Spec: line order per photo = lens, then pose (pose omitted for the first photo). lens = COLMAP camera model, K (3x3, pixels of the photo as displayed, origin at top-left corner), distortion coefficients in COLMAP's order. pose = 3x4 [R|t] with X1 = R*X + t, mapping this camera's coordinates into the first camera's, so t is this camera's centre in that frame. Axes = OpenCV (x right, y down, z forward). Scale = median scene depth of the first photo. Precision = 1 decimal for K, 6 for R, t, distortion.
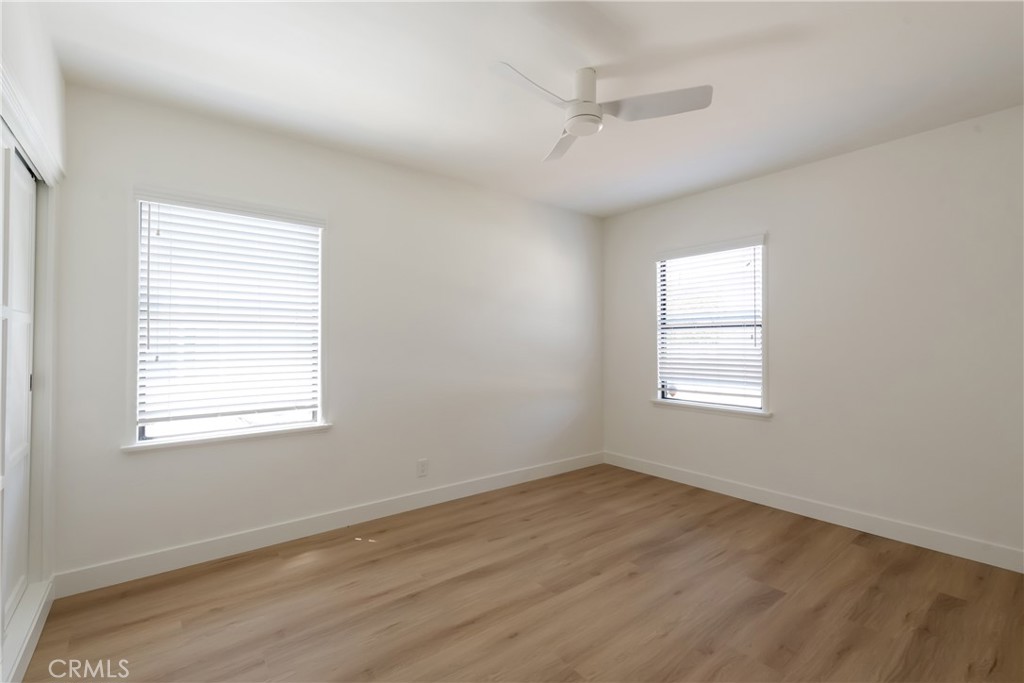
lens RADIAL K [[470.2, 0, 512.0], [0, 470.2, 341.5], [0, 0, 1]] dist [0.000335, 0.000092]
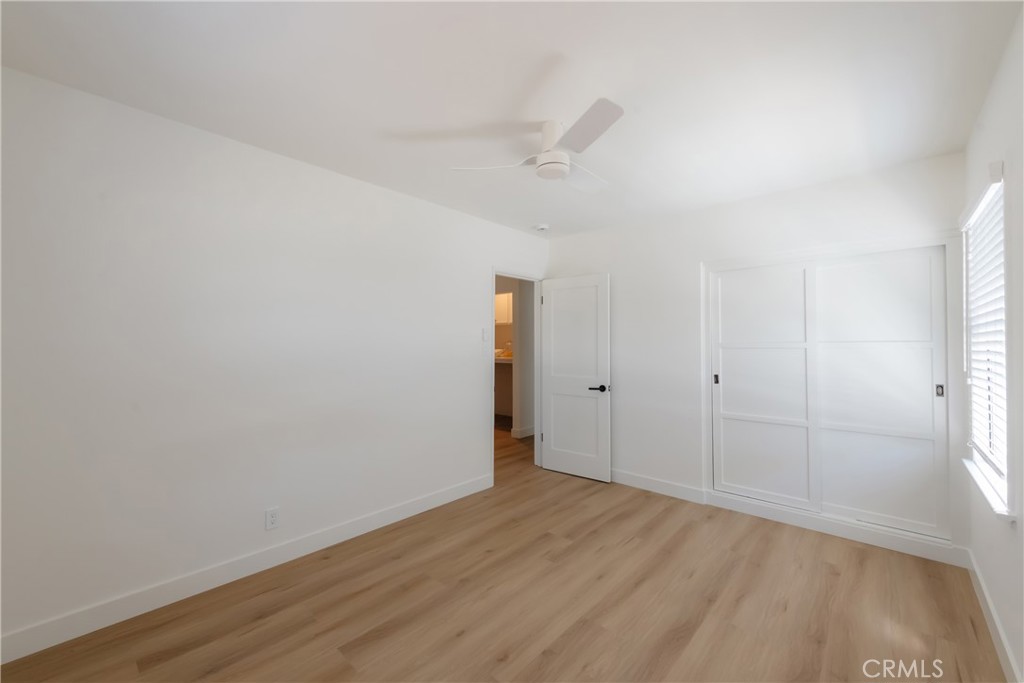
lens RADIAL K [[414.0, 0, 512.0], [0, 414.0, 341.5], [0, 0, 1]] dist [-0.000067, -0.000010]
pose [[-0.987642, 0.000769, -0.156726, 0.393405], [0.001270, 0.999994, -0.003093, -0.050390], [0.156722, -0.003253, -0.987637, 1.906632]]
